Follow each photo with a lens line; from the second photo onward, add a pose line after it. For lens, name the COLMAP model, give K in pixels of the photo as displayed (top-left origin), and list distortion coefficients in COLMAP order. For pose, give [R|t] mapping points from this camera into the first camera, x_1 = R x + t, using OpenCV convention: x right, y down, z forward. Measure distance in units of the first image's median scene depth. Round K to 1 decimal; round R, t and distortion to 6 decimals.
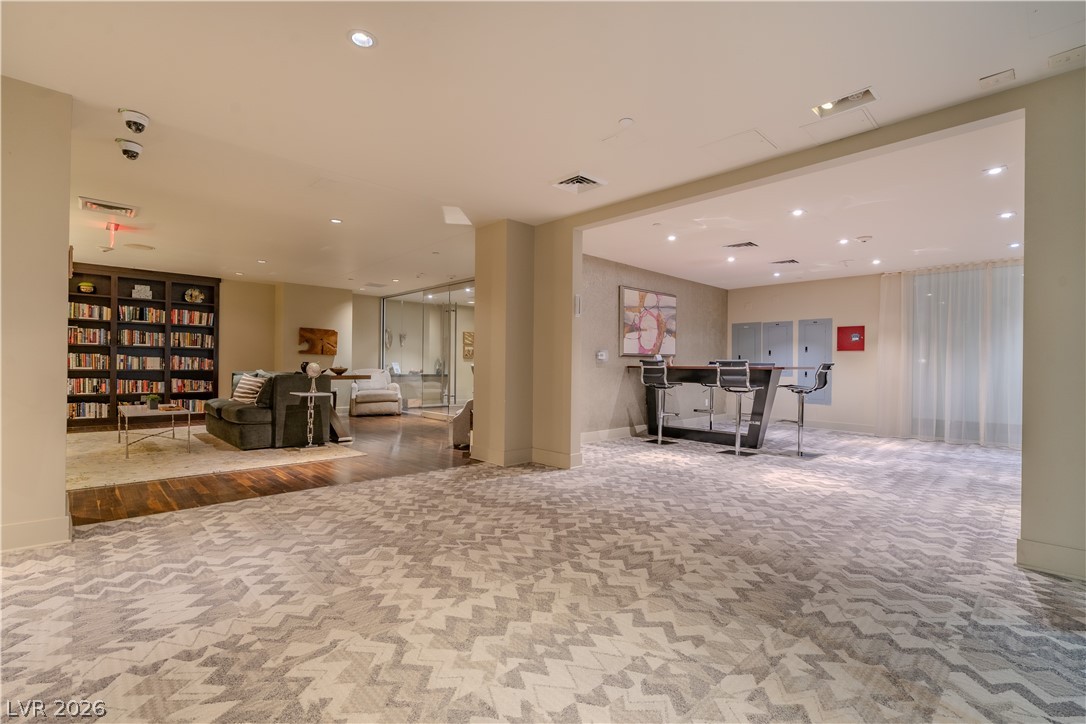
lens RADIAL K [[496.1, 0, 542.0], [0, 496.1, 364.0], [0, 0, 1]] dist [0.005131, -0.000060]
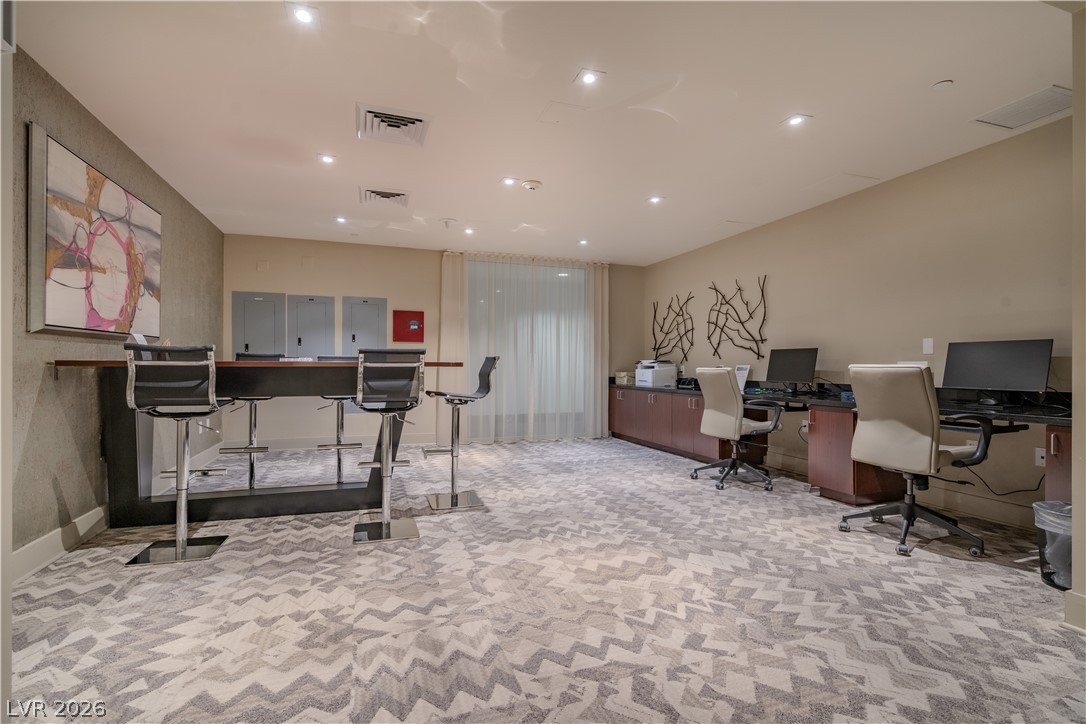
lens RADIAL K [[496.1, 0, 540.6], [0, 496.1, 363.2], [0, 0, 1]] dist [0.005131, -0.000060]
pose [[0.430580, -0.003117, 0.902547, -0.000775], [-0.001689, 0.999990, 0.004259, 0.003794], [-0.902551, -0.003358, 0.430570, 0.515146]]
